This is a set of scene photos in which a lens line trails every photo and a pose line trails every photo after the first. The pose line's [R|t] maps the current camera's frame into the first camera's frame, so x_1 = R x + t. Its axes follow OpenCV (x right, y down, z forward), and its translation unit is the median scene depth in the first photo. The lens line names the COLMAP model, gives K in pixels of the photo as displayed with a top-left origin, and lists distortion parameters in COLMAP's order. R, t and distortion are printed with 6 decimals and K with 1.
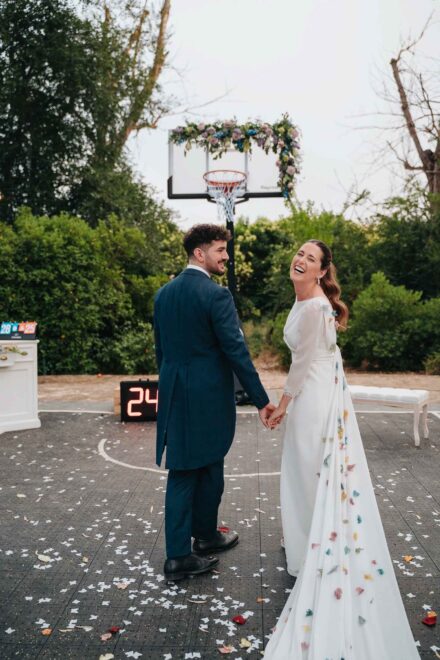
lens RADIAL K [[711.9, 0, 220.0], [0, 711.9, 330.0], [0, 0, 1]] dist [0.124258, 0.003139]
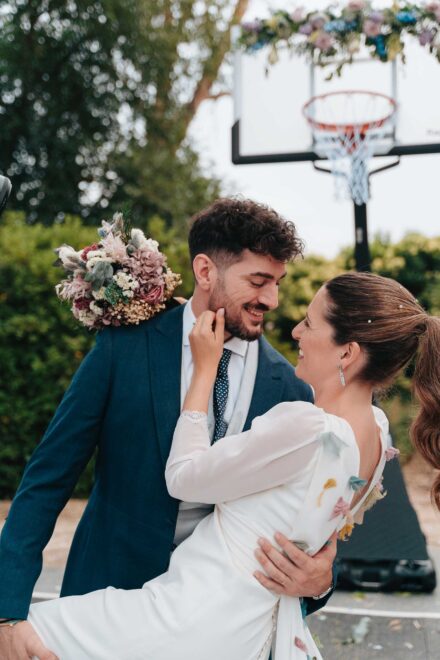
lens RADIAL K [[903.5, 0, 220.0], [0, 903.5, 330.0], [0, 0, 1]] dist [0.087162, -0.000116]
pose [[0.990031, -0.008922, -0.140564, 0.004376], [-0.001245, 0.997398, -0.072079, -0.020308], [0.140841, 0.071536, 0.987444, 0.306781]]
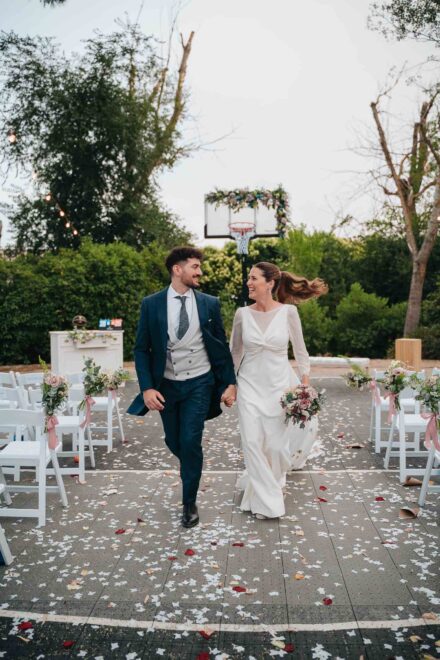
lens RADIAL K [[903.5, 0, 220.0], [0, 903.5, 330.0], [0, 0, 1]] dist [0.087162, -0.000116]
pose [[0.999879, -0.008167, 0.013263, -0.051707], [0.008444, 0.999744, -0.020989, 0.041773], [-0.013088, 0.021098, 0.999692, -0.726680]]
